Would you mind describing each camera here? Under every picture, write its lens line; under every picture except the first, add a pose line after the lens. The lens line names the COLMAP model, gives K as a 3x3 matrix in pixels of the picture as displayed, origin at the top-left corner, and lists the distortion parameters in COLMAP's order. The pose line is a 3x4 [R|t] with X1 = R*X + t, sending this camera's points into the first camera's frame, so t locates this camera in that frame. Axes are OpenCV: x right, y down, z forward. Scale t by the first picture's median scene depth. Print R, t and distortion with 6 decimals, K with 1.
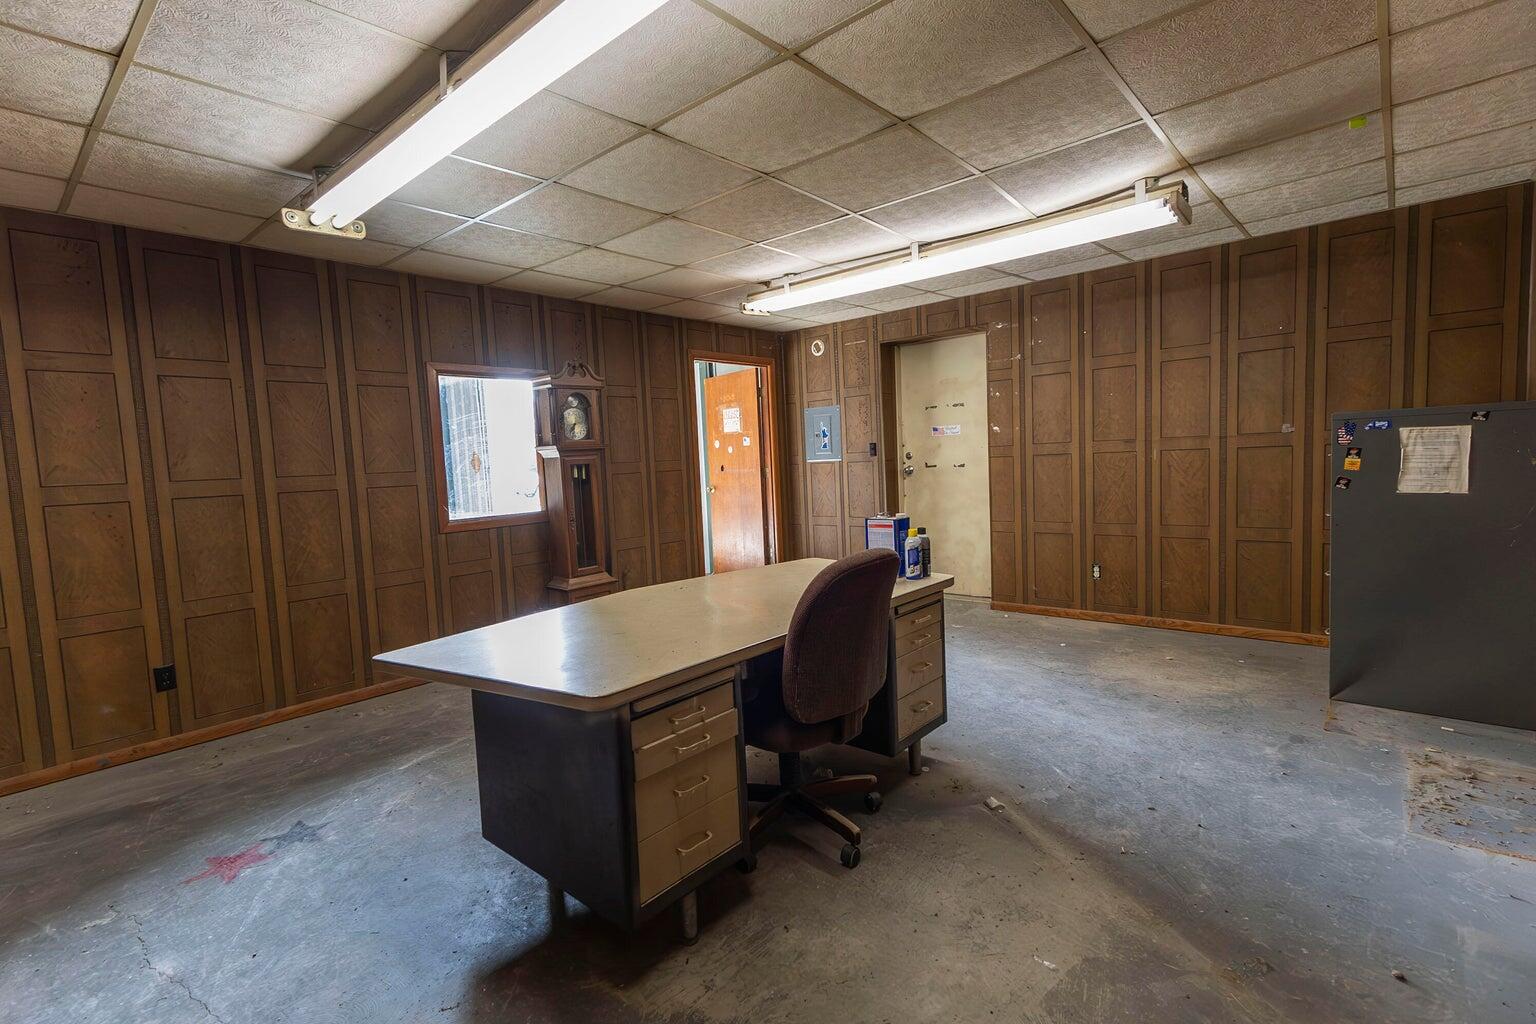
lens RADIAL K [[700.3, 0, 765.8], [0, 700.3, 508.0], [0, 0, 1]] dist [0.012957, 0.000547]
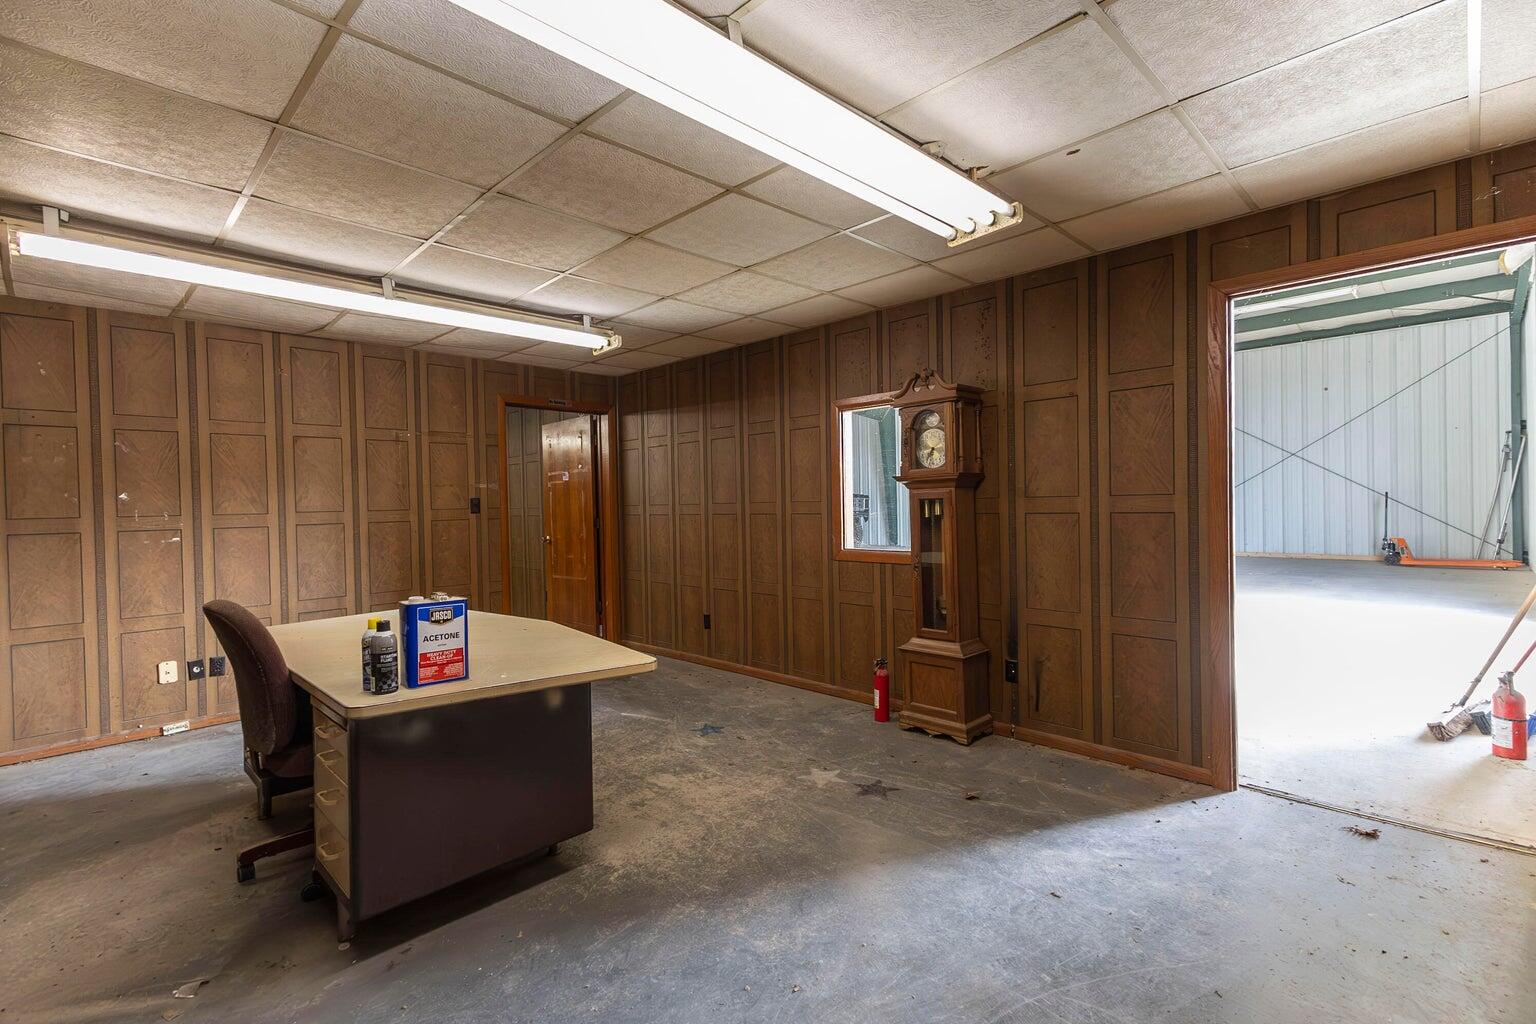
lens RADIAL K [[700.3, 0, 771.5], [0, 700.3, 509.7], [0, 0, 1]] dist [0.012957, 0.000547]
pose [[-0.058982, 0.055228, -0.996730, 0.530074], [-0.049463, 0.997080, 0.058174, -0.085726], [0.997033, 0.052733, -0.056078, 0.847612]]
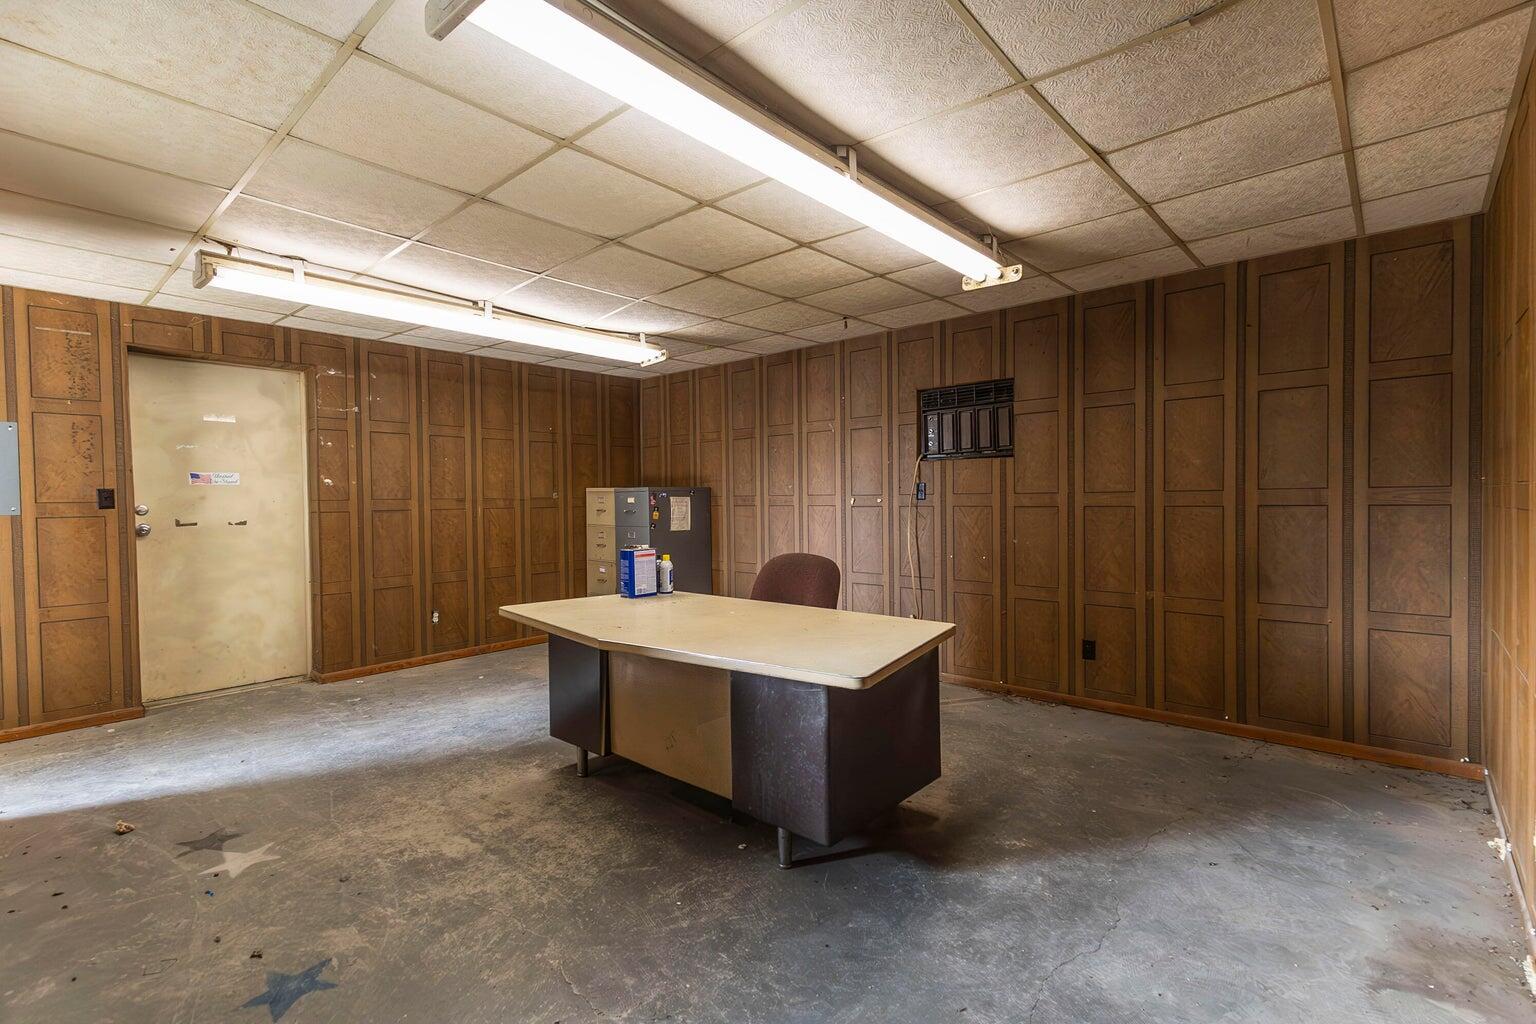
lens RADIAL K [[700.3, 0, 771.9], [0, 700.3, 514.7], [0, 0, 1]] dist [0.012957, 0.000547]
pose [[0.006327, 0.021925, 0.999740, -0.645827], [0.084776, 0.996149, -0.022383, -0.000132], [-0.996380, 0.084895, 0.004444, 0.465530]]
